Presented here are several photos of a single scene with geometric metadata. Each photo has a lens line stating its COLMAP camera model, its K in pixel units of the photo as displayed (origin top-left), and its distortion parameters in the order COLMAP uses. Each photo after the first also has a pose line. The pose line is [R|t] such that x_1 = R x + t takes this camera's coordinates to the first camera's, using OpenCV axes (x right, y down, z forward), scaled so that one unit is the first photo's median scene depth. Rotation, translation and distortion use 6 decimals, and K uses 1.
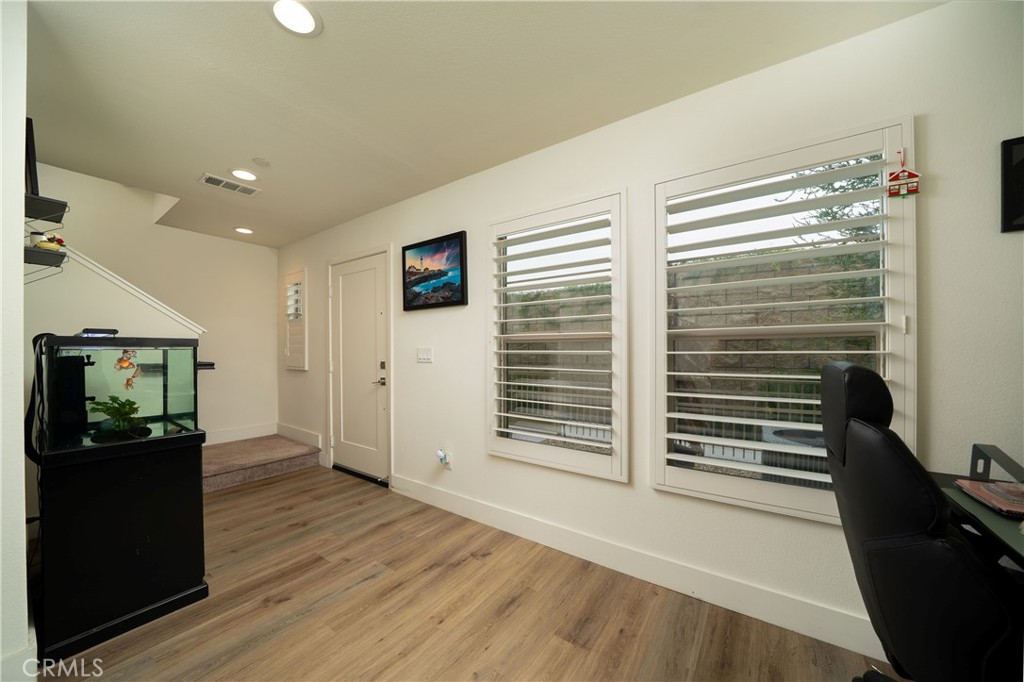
lens RADIAL K [[362.8, 0, 512.5], [0, 362.8, 349.0], [0, 0, 1]] dist [-0.019090, 0.000616]
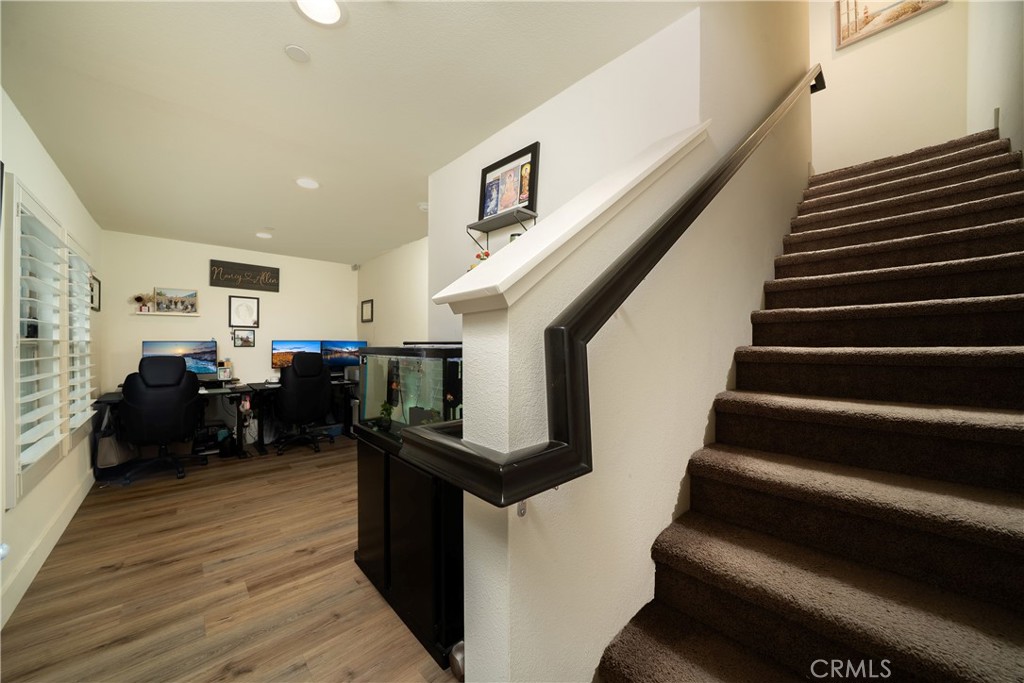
lens RADIAL K [[362.8, 0, 510.7], [0, 362.8, 345.6], [0, 0, 1]] dist [-0.019090, 0.000616]
pose [[-0.979263, 0.000069, 0.202593, -1.478474], [-0.000243, 0.999999, -0.001517, -0.026507], [-0.202593, -0.001535, -0.979262, 1.900238]]
